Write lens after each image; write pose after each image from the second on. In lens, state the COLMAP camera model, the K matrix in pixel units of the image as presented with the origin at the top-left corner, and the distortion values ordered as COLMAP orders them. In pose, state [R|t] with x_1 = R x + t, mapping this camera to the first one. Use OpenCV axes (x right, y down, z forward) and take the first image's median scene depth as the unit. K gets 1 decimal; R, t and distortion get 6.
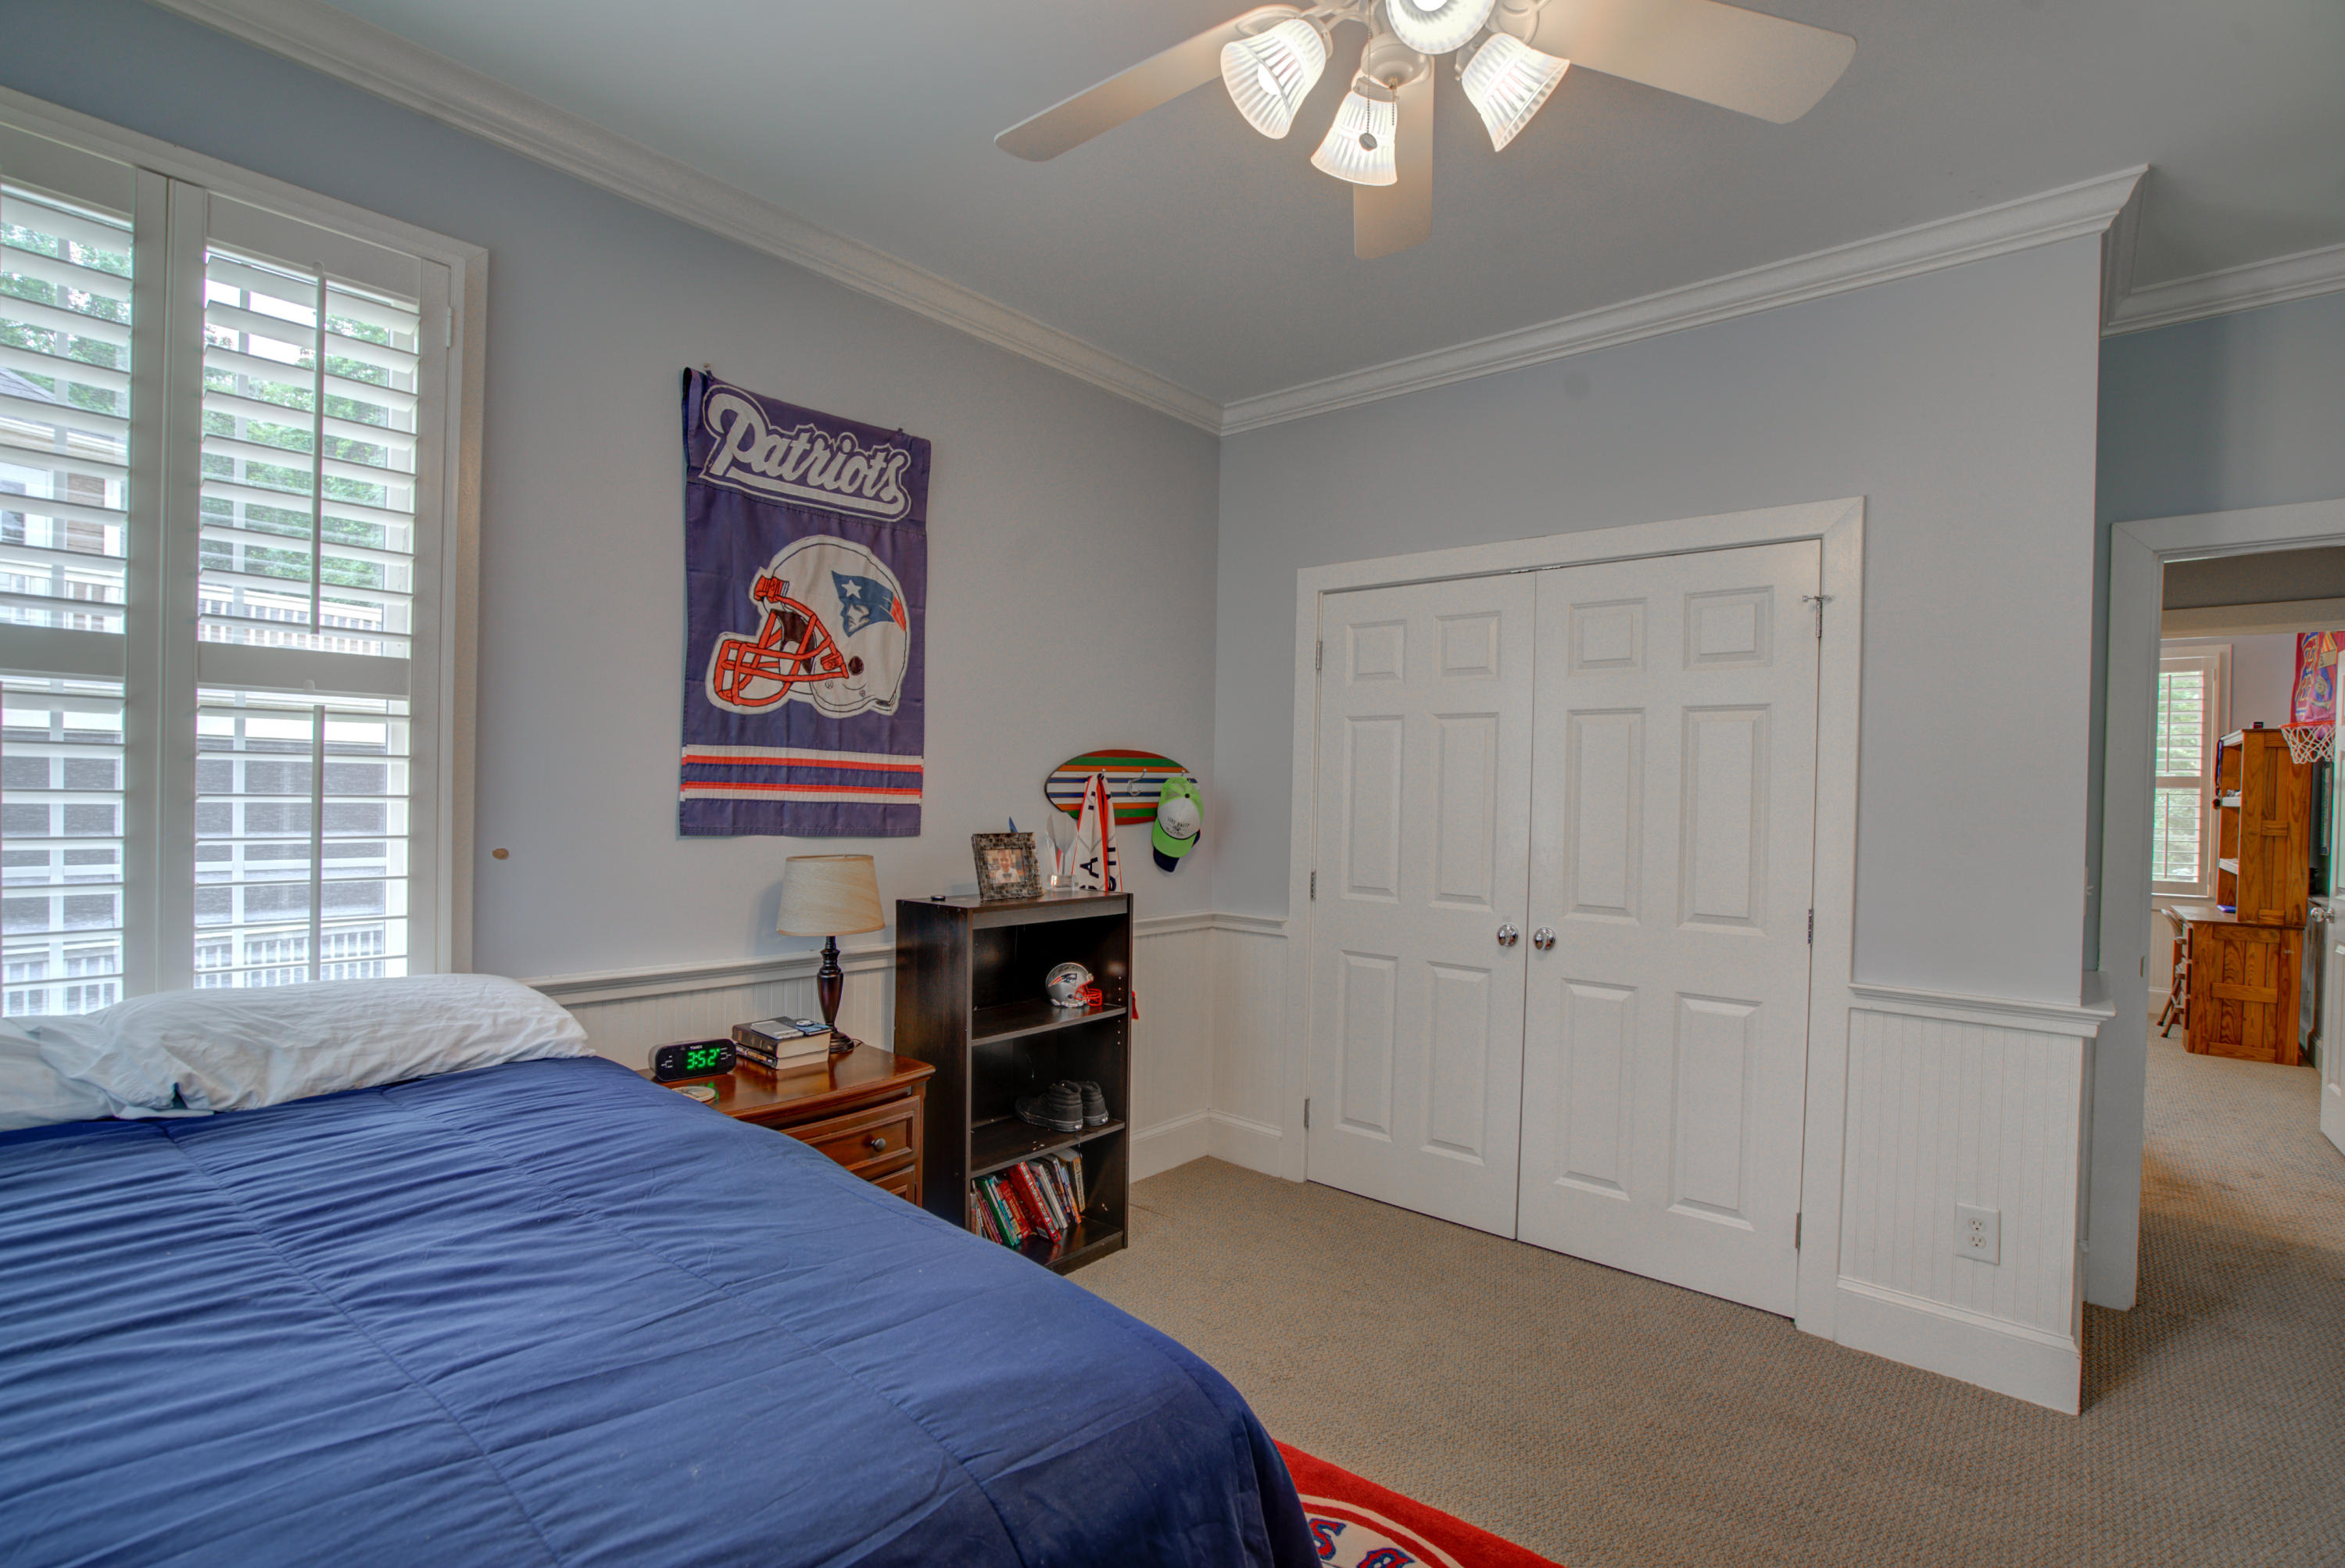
lens RADIAL K [[1076.4, 0, 1136.4], [0, 1076.4, 800.7], [0, 0, 1]] dist [-0.042665, 0.010600]
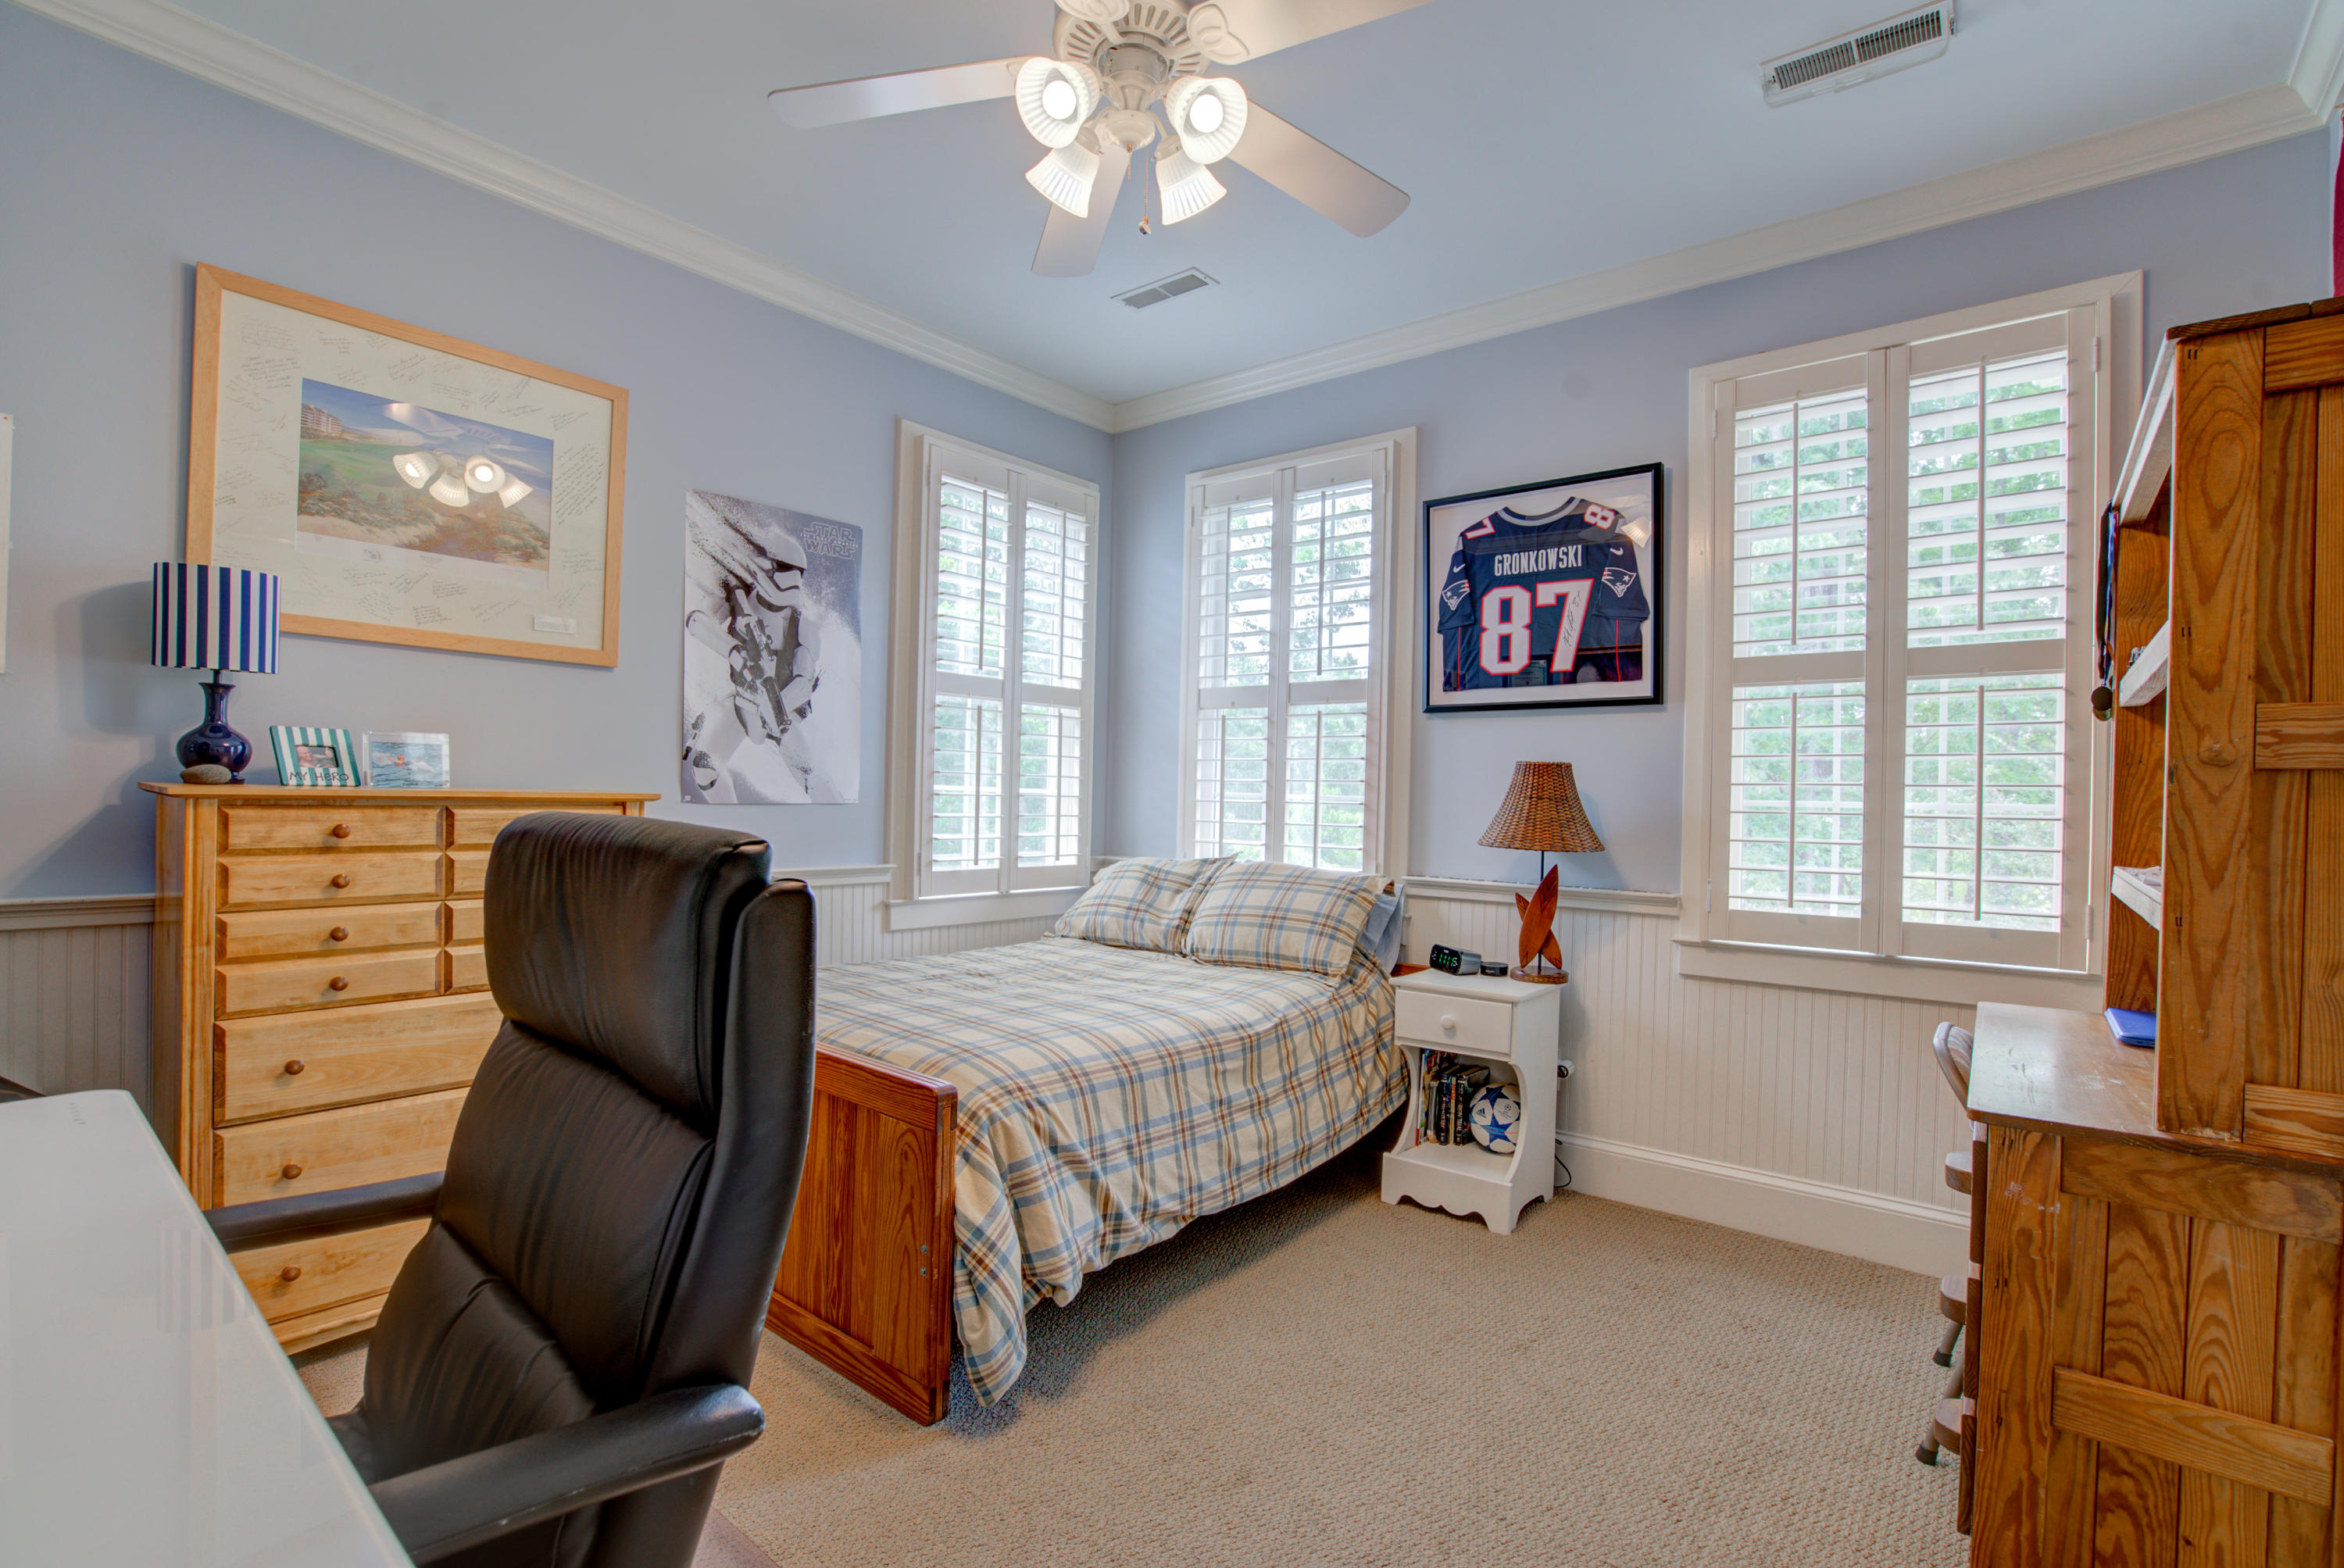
lens RADIAL K [[1075.9, 0, 1135.9], [0, 1075.9, 800.7], [0, 0, 1]] dist [-0.042665, 0.010600]
pose [[0.999568, -0.001069, 0.029363, 0.756262], [0.001253, 0.999980, -0.006239, 0.038371], [-0.029355, 0.006273, 0.999549, 0.709687]]
